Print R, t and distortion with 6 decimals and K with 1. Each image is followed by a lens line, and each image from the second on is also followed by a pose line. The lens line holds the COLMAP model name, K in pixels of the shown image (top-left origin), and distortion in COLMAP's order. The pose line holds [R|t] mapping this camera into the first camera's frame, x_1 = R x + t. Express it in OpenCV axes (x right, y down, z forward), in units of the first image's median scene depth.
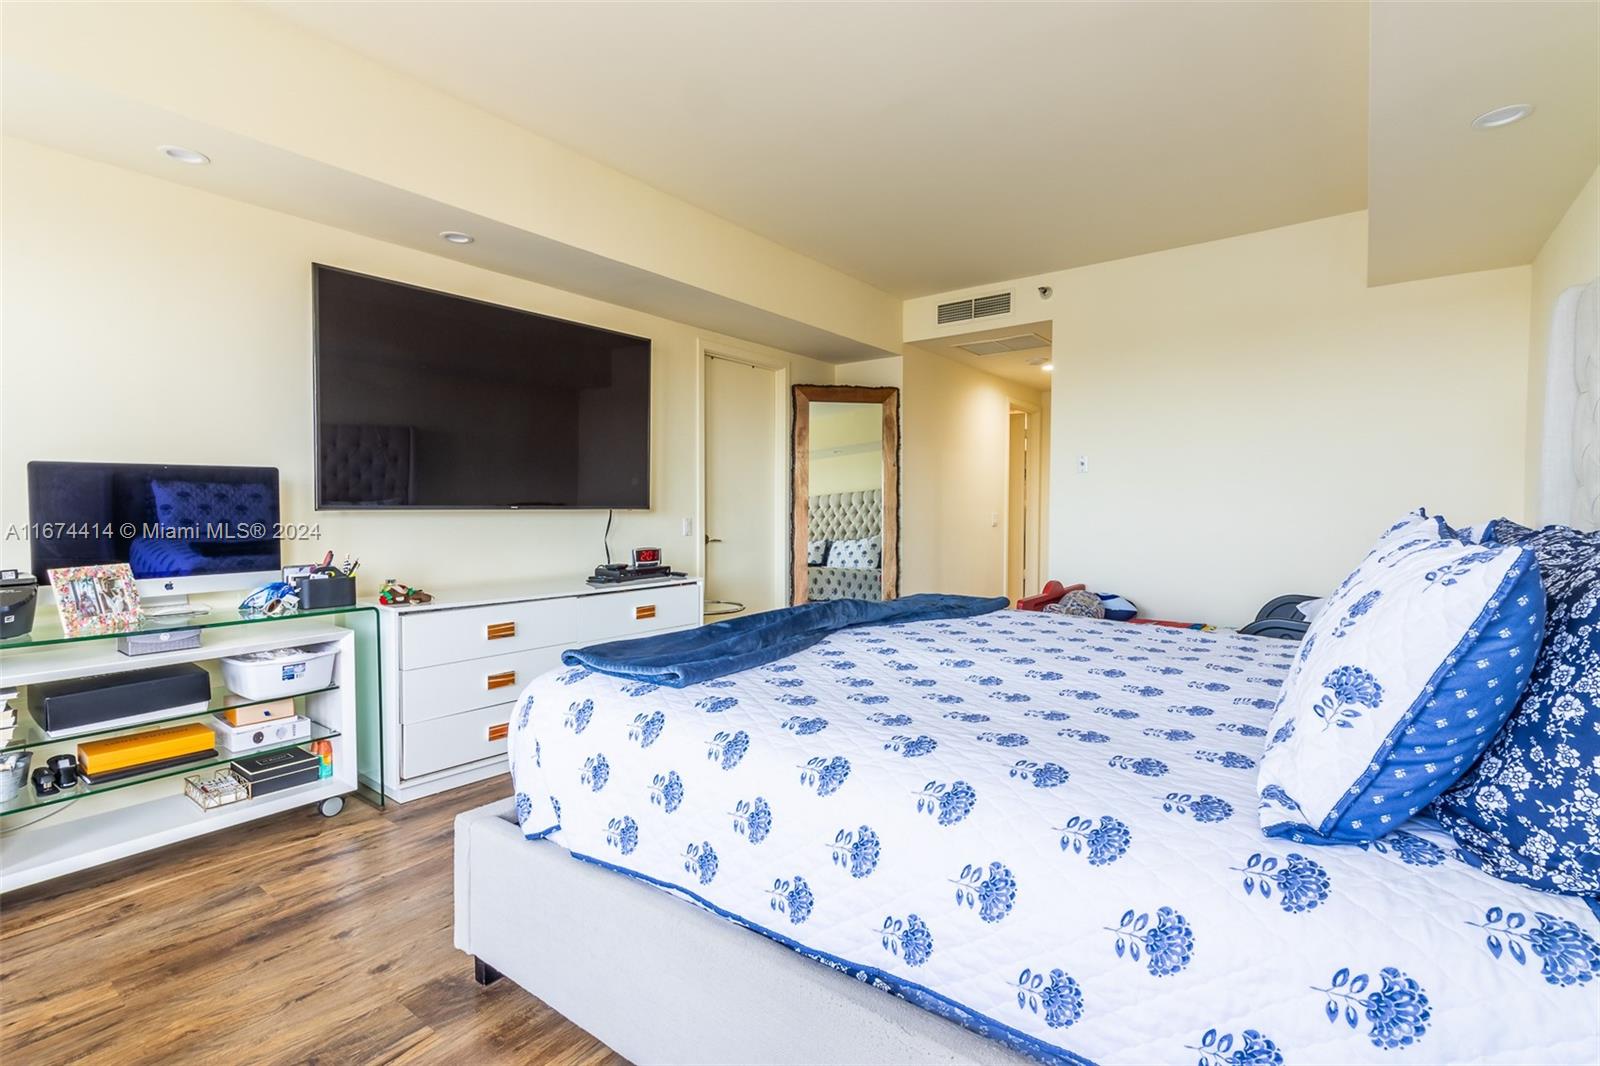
lens RADIAL K [[750.1, 0, 796.7], [0, 750.1, 522.1], [0, 0, 1]] dist [0.004959, 0.000651]
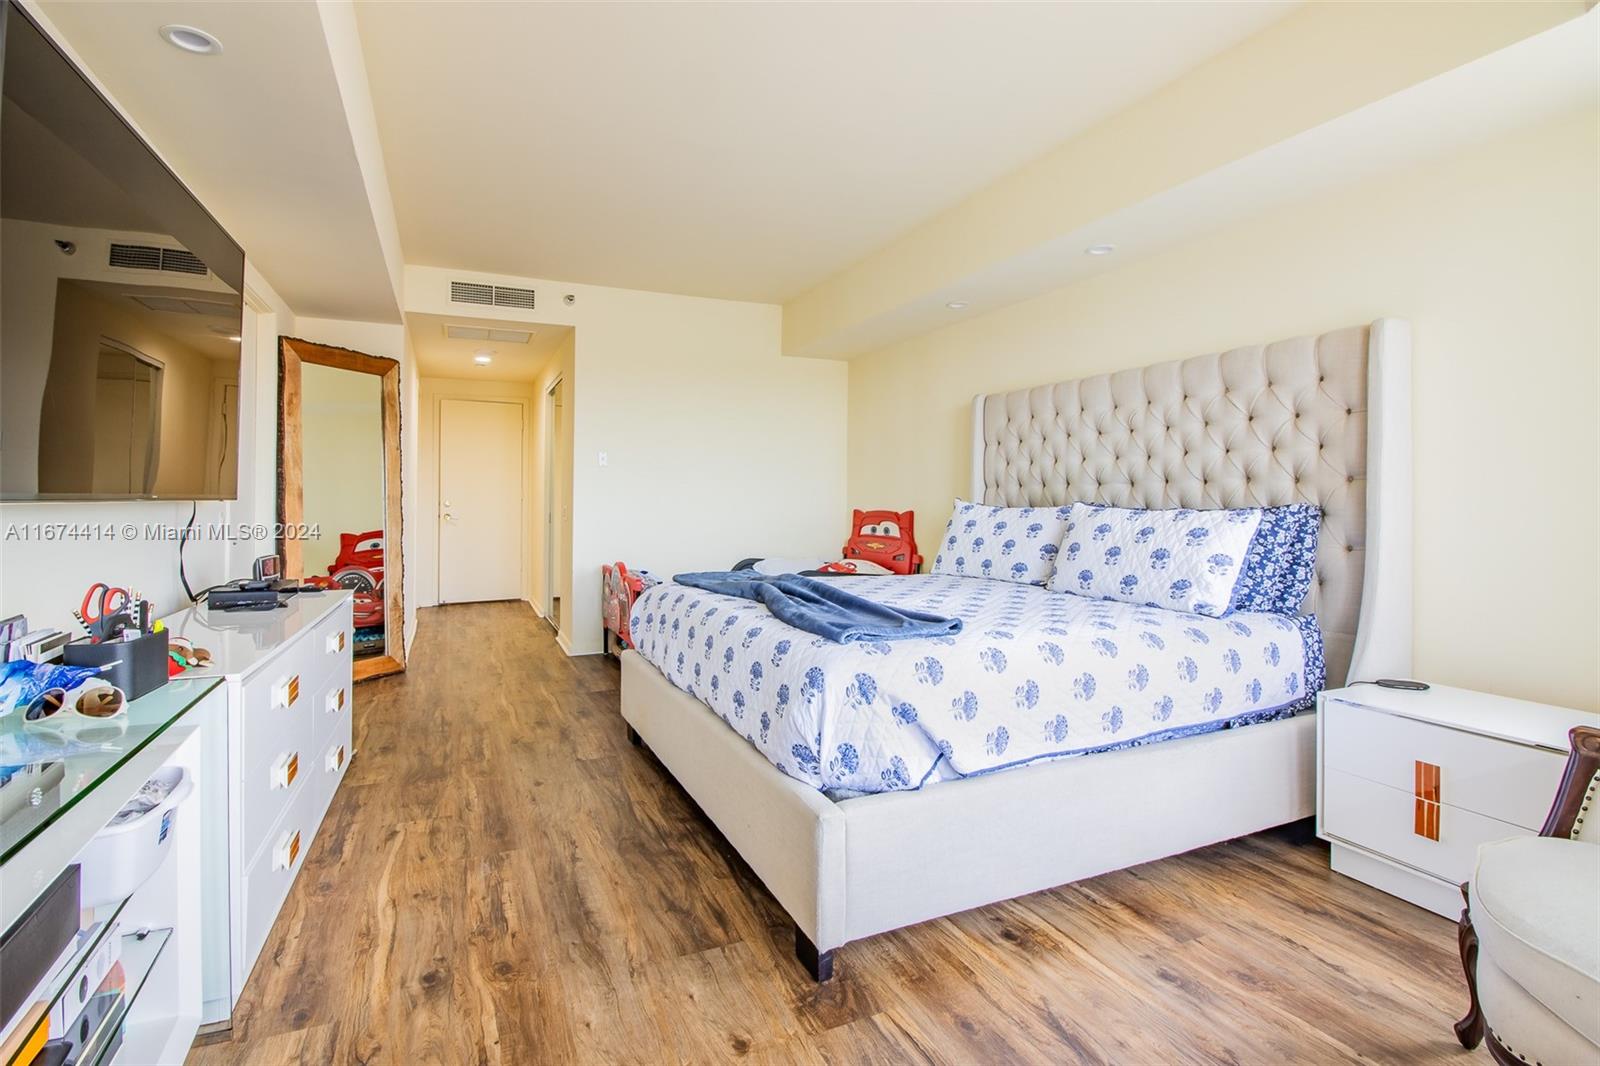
lens RADIAL K [[750.1, 0, 787.6], [0, 750.1, 500.4], [0, 0, 1]] dist [0.004959, 0.000651]
pose [[0.476224, -0.003307, 0.879318, -0.470595], [0.016634, 0.999848, -0.005248, -0.003381], [-0.879167, 0.017126, 0.476206, 0.203588]]
